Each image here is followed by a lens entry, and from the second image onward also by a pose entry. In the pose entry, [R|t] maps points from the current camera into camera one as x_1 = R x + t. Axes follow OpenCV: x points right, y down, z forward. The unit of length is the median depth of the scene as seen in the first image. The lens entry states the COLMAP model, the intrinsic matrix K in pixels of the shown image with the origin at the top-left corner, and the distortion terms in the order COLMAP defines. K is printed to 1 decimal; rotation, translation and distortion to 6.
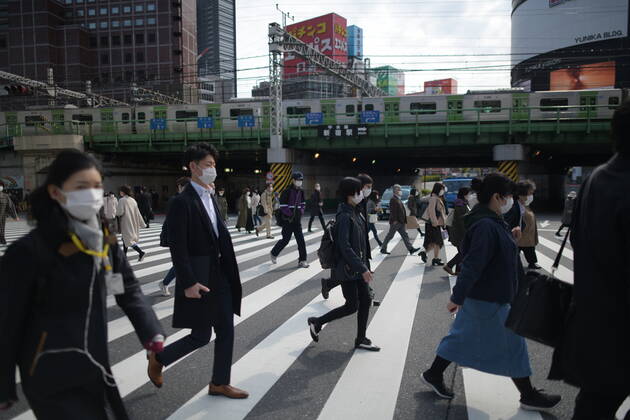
lens RADIAL K [[434.9, 0, 317.5], [0, 434.9, 210.1], [0, 0, 1]] dist [-0.034591, 0.018424]
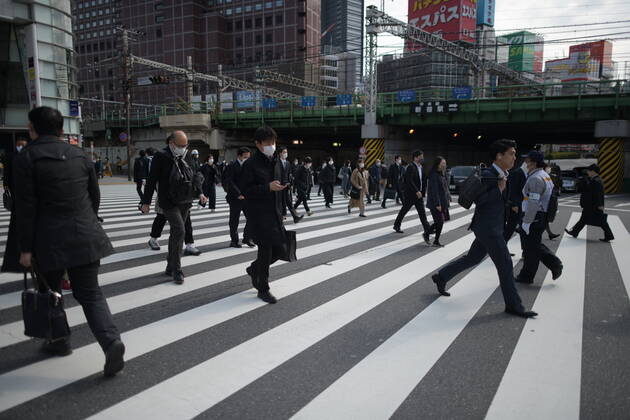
lens RADIAL K [[434.9, 0, 316.9], [0, 434.9, 210.0], [0, 0, 1]] dist [-0.034591, 0.018424]
pose [[0.958451, 0.049309, -0.280962, 0.066994], [-0.032769, 0.997458, 0.063270, 0.003375], [0.283368, -0.051434, 0.957631, -0.056531]]
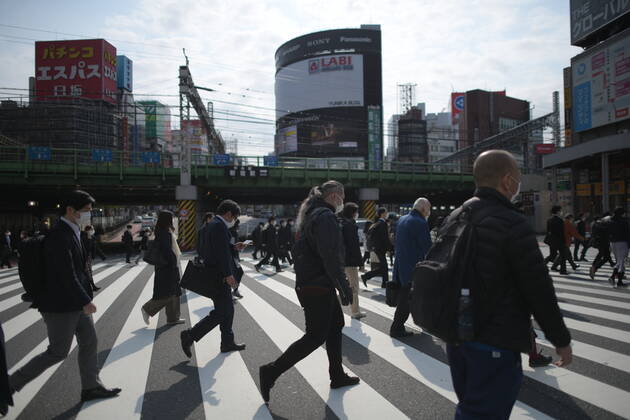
lens RADIAL K [[434.9, 0, 319.1], [0, 434.9, 210.1], [0, 0, 1]] dist [-0.034591, 0.018424]
pose [[0.829867, -0.000545, 0.557960, -0.296103], [0.046806, 0.996543, -0.068643, 0.000515], [-0.555994, 0.083080, 0.827024, -0.013284]]
